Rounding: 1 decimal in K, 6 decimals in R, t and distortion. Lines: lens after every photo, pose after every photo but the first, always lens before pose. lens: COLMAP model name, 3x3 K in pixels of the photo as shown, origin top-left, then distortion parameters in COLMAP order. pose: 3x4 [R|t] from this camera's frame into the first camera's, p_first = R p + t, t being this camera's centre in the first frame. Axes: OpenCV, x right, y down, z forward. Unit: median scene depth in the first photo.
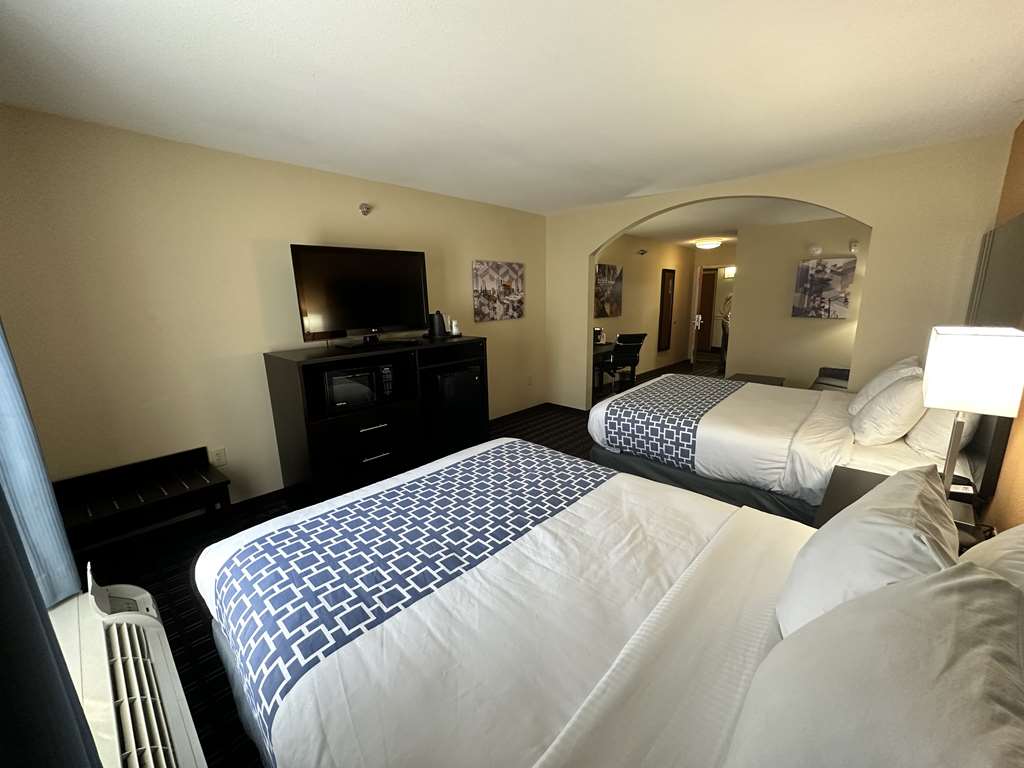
lens RADIAL K [[403.5, 0, 512.0], [0, 403.5, 384.0], [0, 0, 1]] dist [-0.001850, -0.000424]
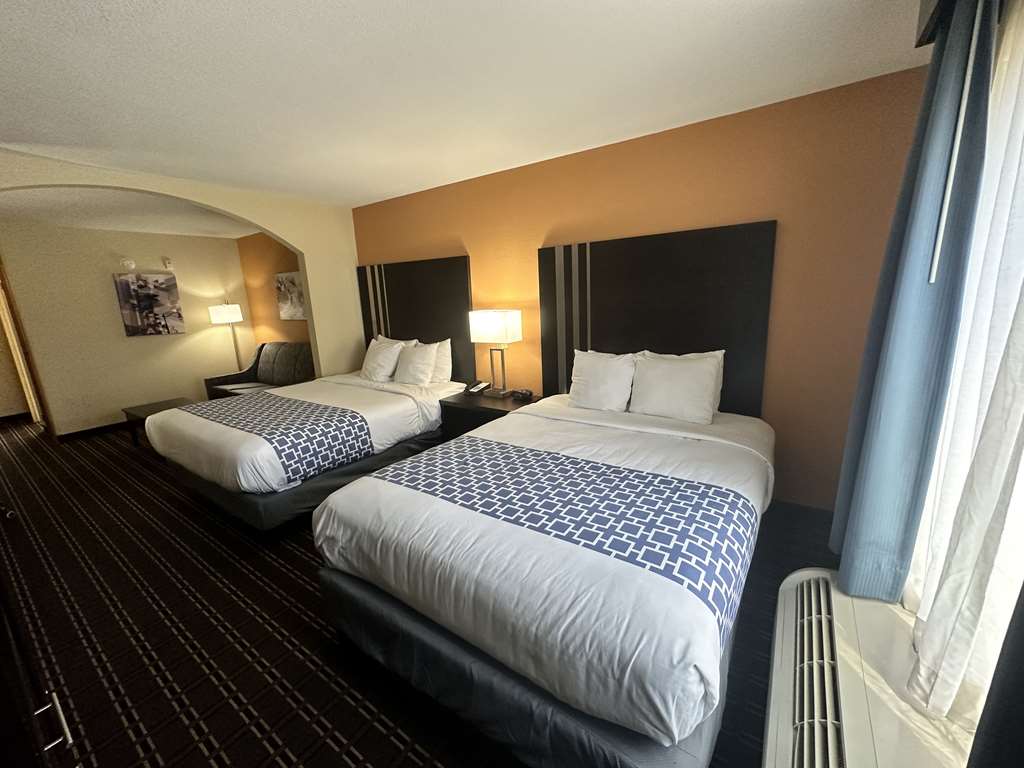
lens RADIAL K [[403.5, 0, 512.0], [0, 403.5, 384.0], [0, 0, 1]] dist [-0.001850, -0.000424]
pose [[-0.131996, -0.194162, 0.972048, -0.590318], [0.250088, 0.942382, 0.222196, -0.108273], [-0.959184, 0.272427, -0.075833, 0.571275]]
